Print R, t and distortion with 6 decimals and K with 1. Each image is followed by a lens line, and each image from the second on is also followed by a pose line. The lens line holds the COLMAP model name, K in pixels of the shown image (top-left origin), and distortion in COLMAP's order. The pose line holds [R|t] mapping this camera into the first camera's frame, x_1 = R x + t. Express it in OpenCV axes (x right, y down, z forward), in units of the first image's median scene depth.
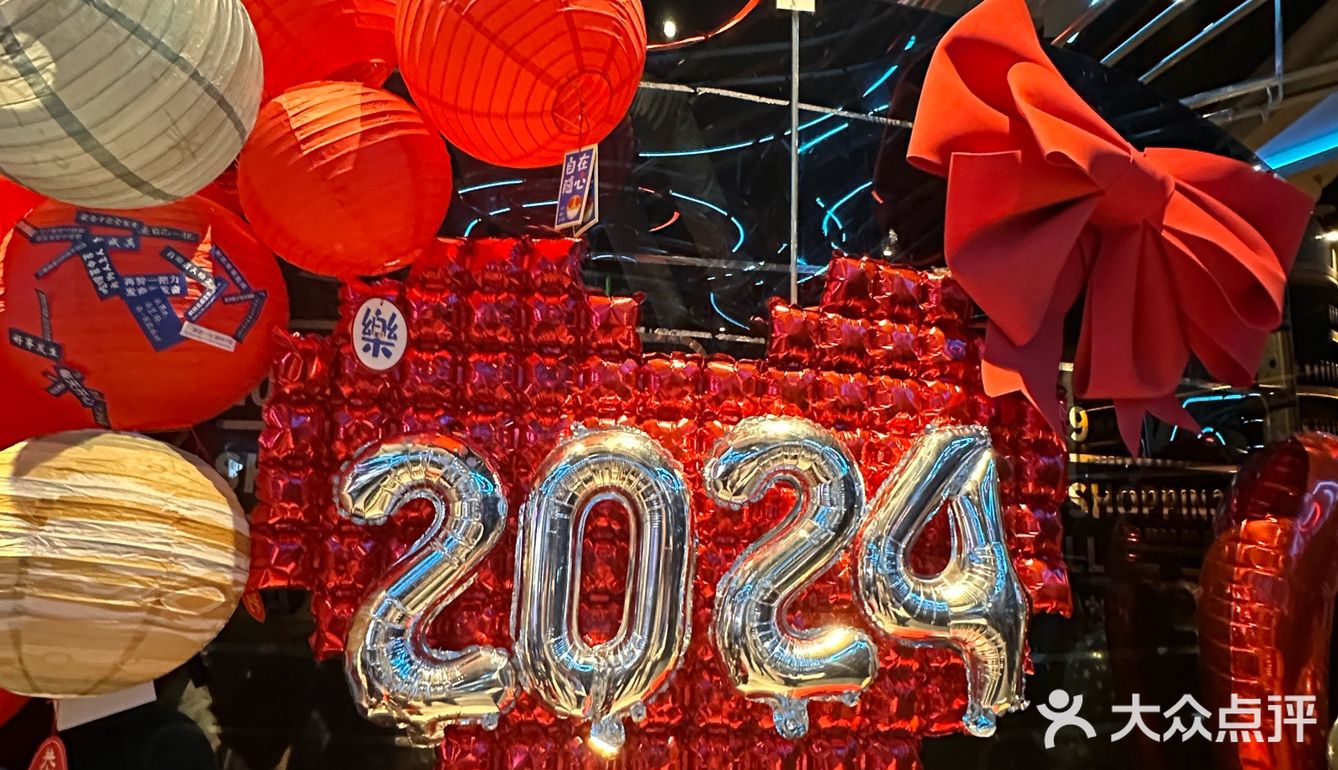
lens RADIAL K [[833.1, 0, 665.7], [0, 833.1, 386.5], [0, 0, 1]] dist [-0.002178, -0.000219]
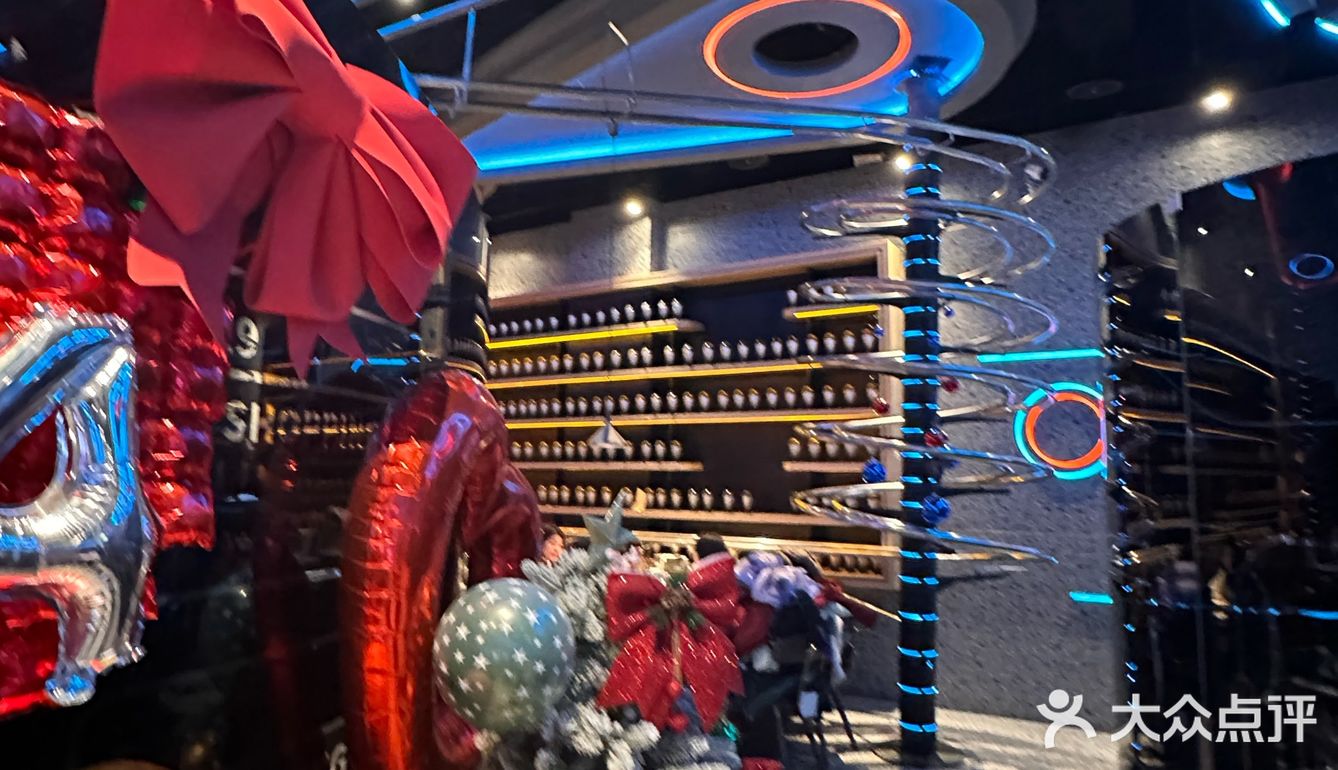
lens RADIAL K [[833.1, 0, 665.7], [0, 833.1, 386.5], [0, 0, 1]] dist [-0.002178, -0.000219]
pose [[0.612393, 0.071046, 0.787355, 0.070594], [-0.113202, 0.993571, -0.001607, 0.051434], [-0.782407, -0.088146, 0.616498, 0.084345]]
